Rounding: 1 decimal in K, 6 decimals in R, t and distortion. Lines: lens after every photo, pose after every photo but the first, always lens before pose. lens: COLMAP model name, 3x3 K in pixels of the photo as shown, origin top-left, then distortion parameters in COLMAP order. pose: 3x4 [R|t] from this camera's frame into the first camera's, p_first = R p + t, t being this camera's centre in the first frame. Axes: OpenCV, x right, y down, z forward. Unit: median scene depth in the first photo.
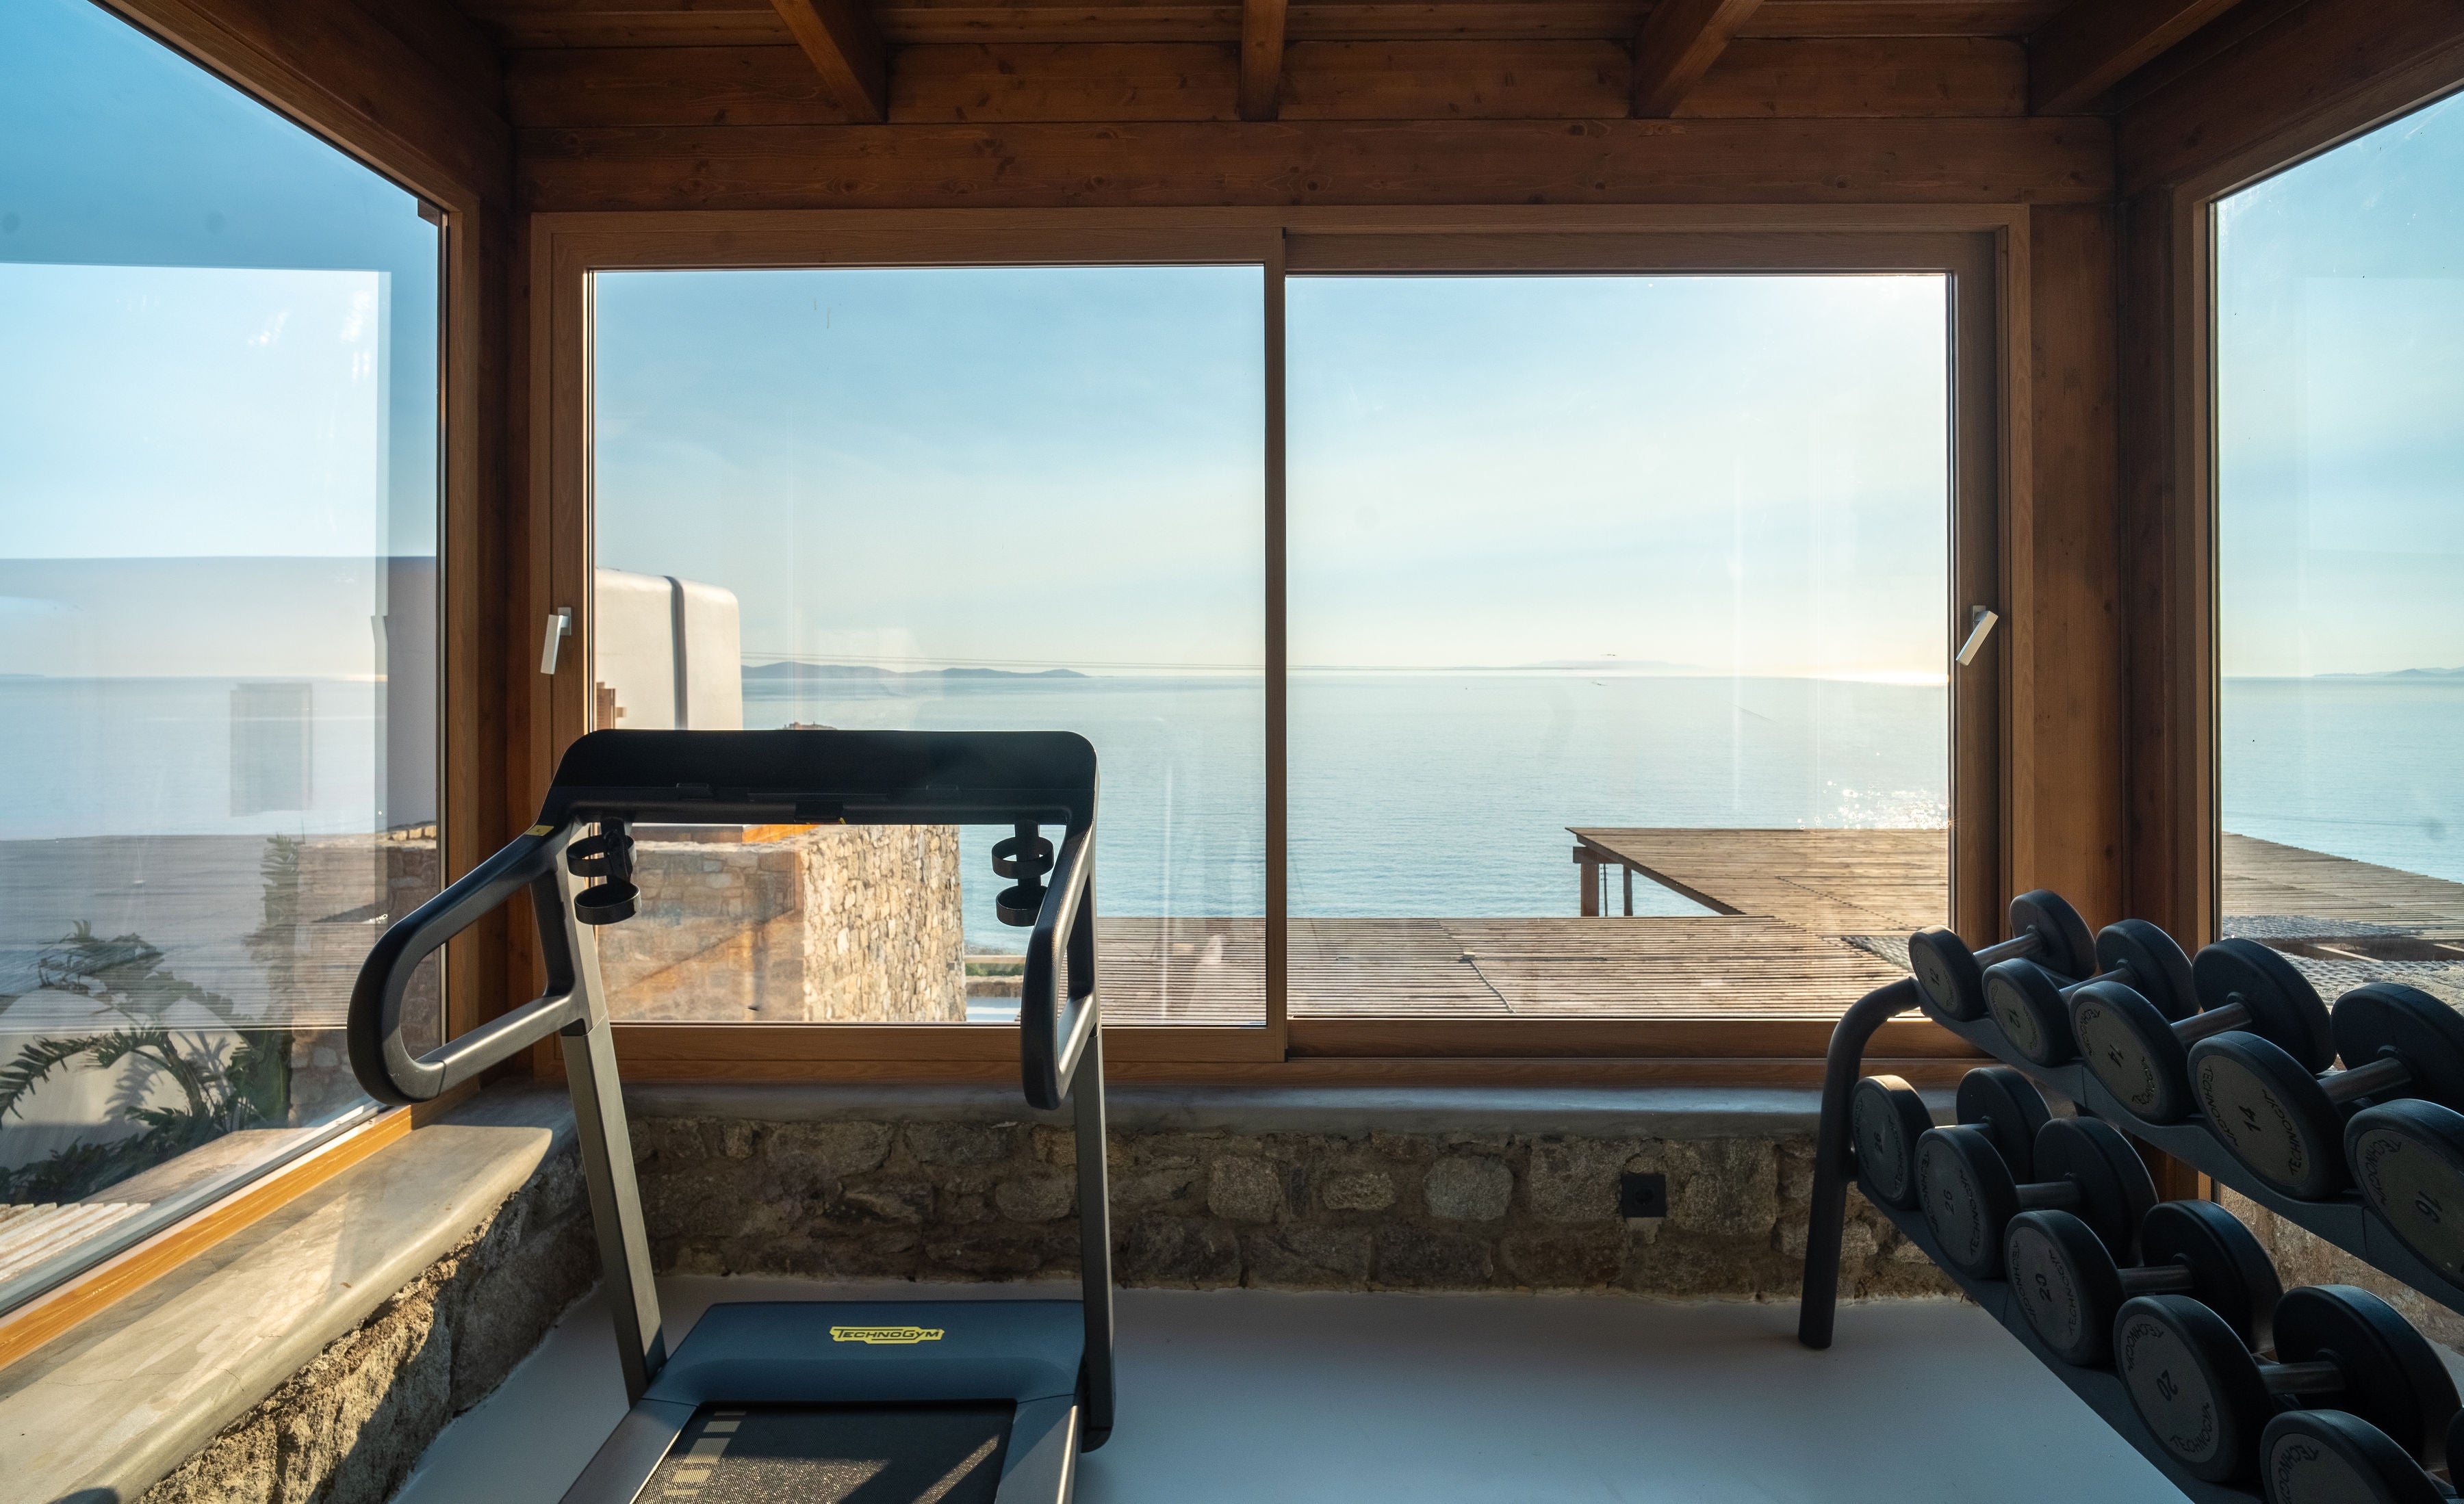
lens RADIAL K [[1170.1, 0, 1224.8], [0, 1170.1, 668.3], [0, 0, 1]] dist [-0.009163, 0.007224]
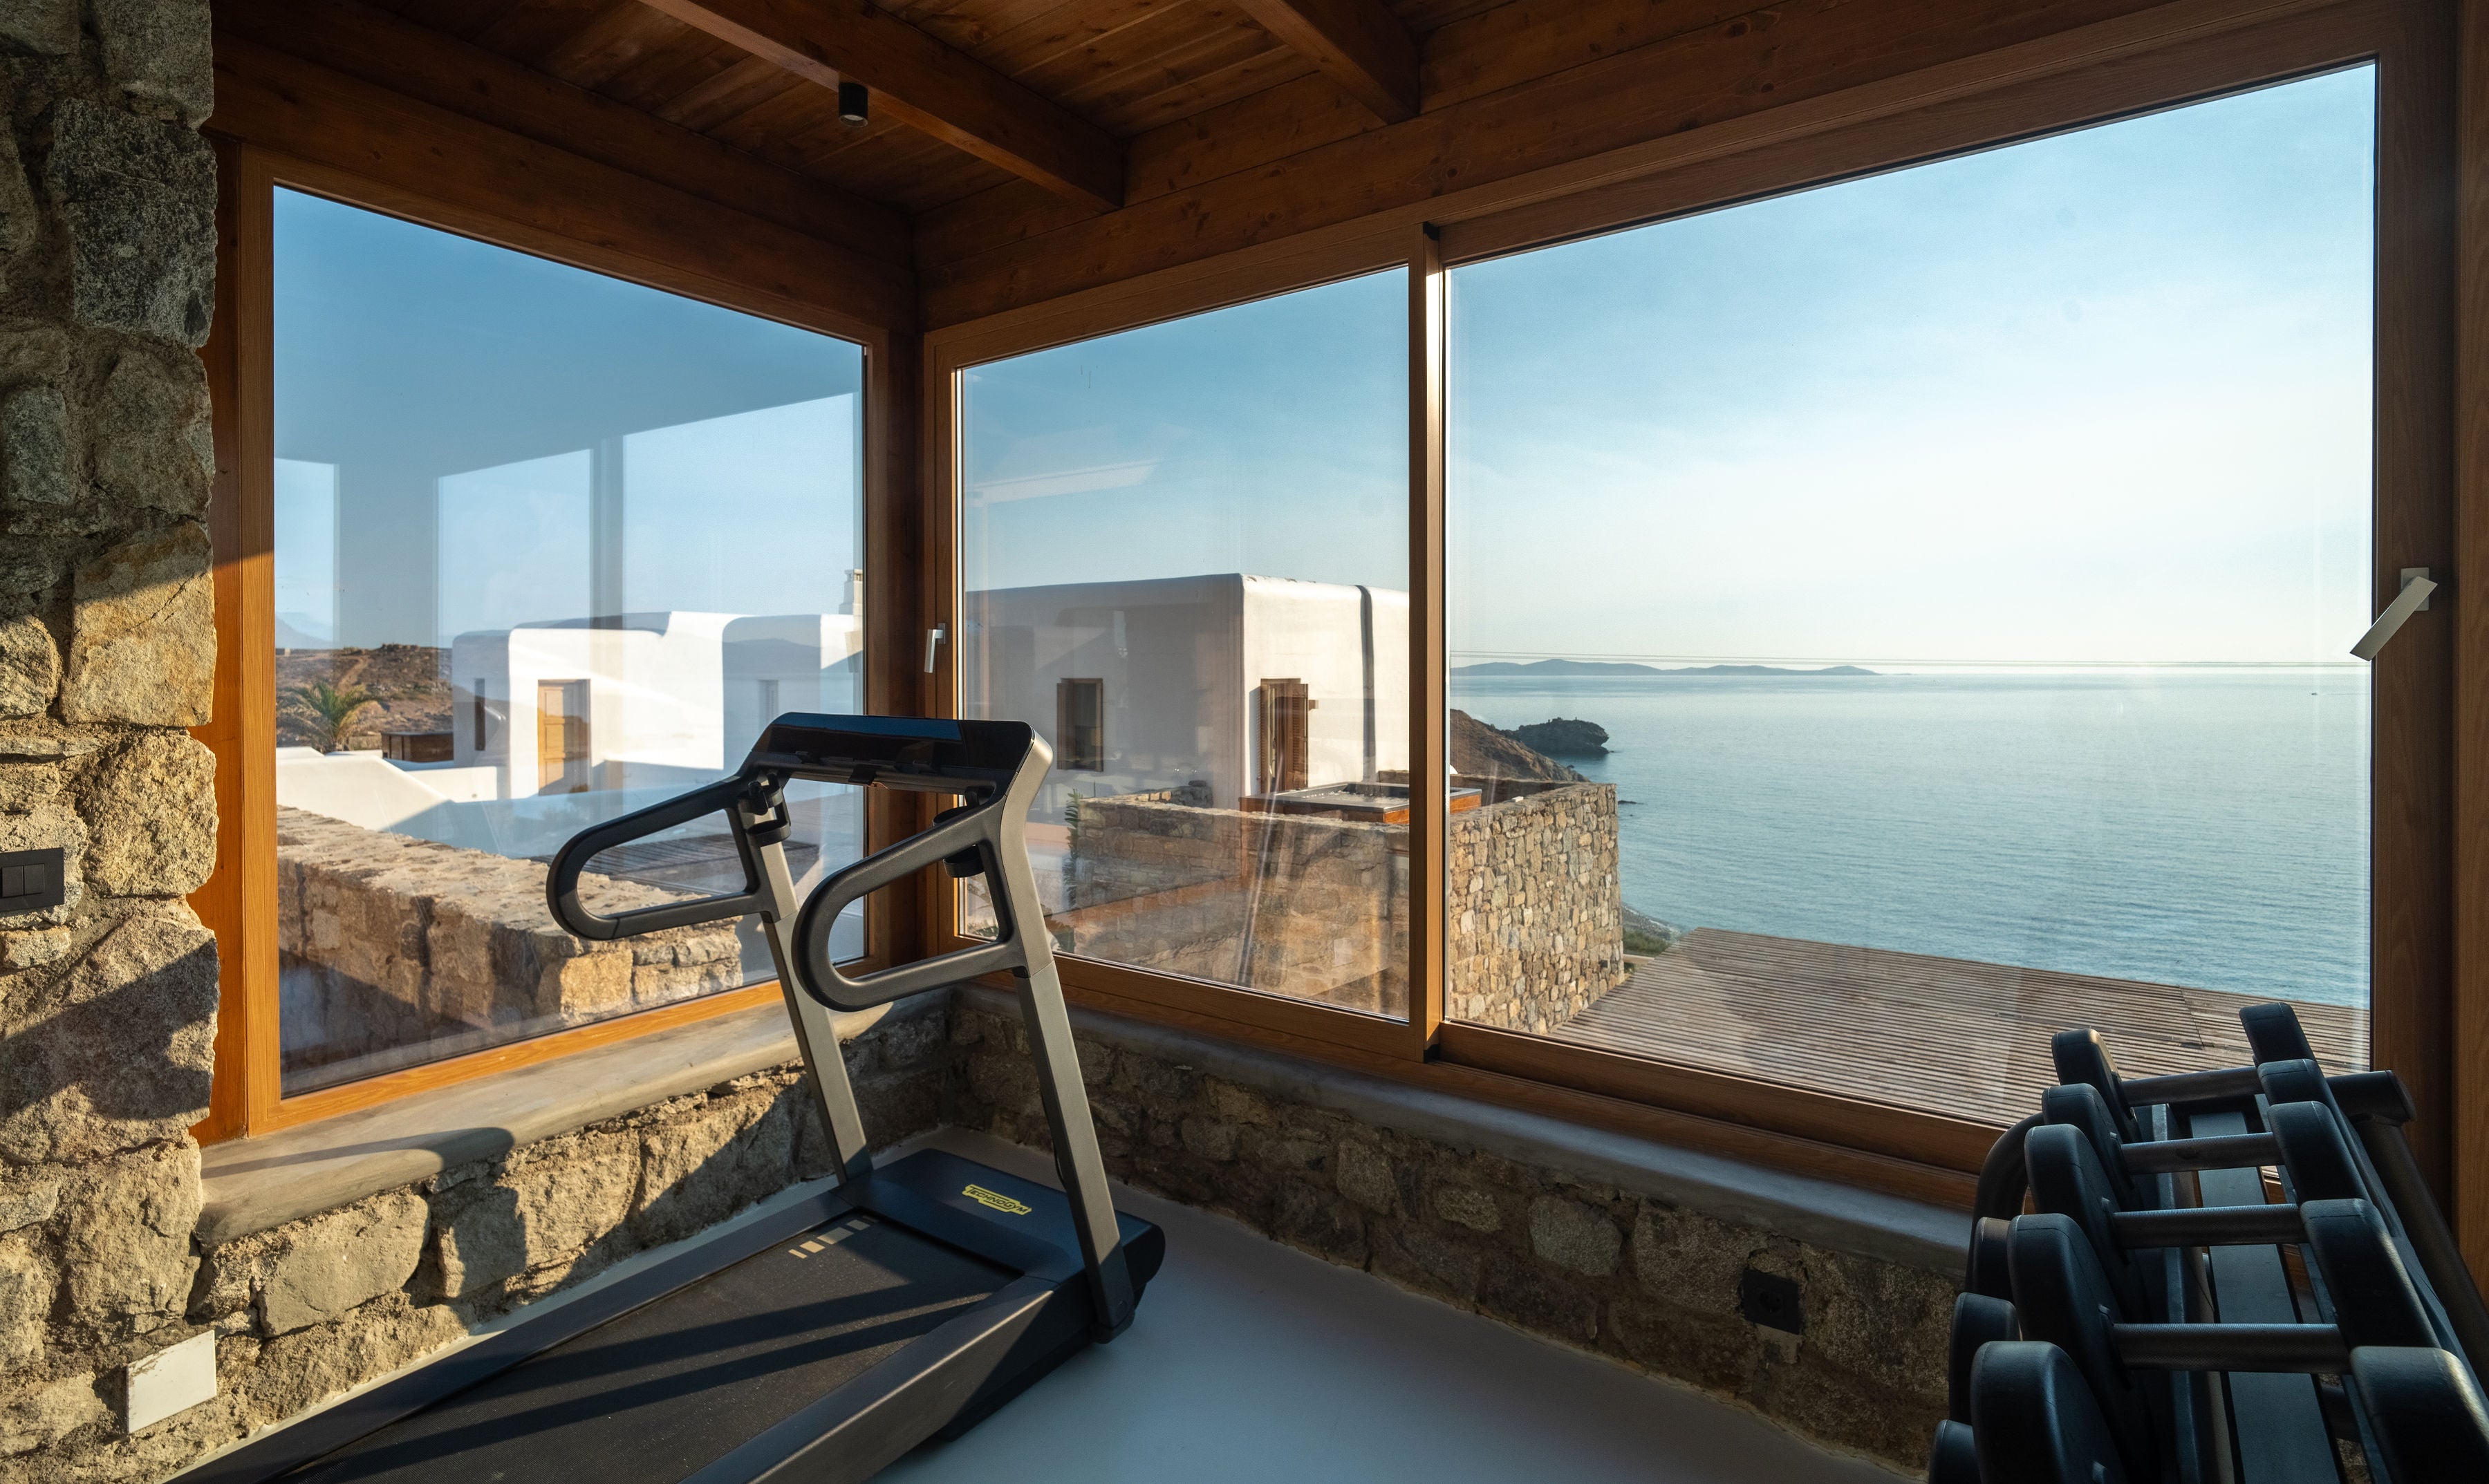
lens RADIAL K [[1157.0, 0, 1245.0], [0, 1157.0, 676.0], [0, 0, 1]] dist [-0.002939, 0.000236]
pose [[0.819249, 0.002765, -0.573432, 0.512905], [0.002804, 0.999957, 0.008827, -0.002179], [0.573432, -0.008839, 0.819206, 0.112470]]
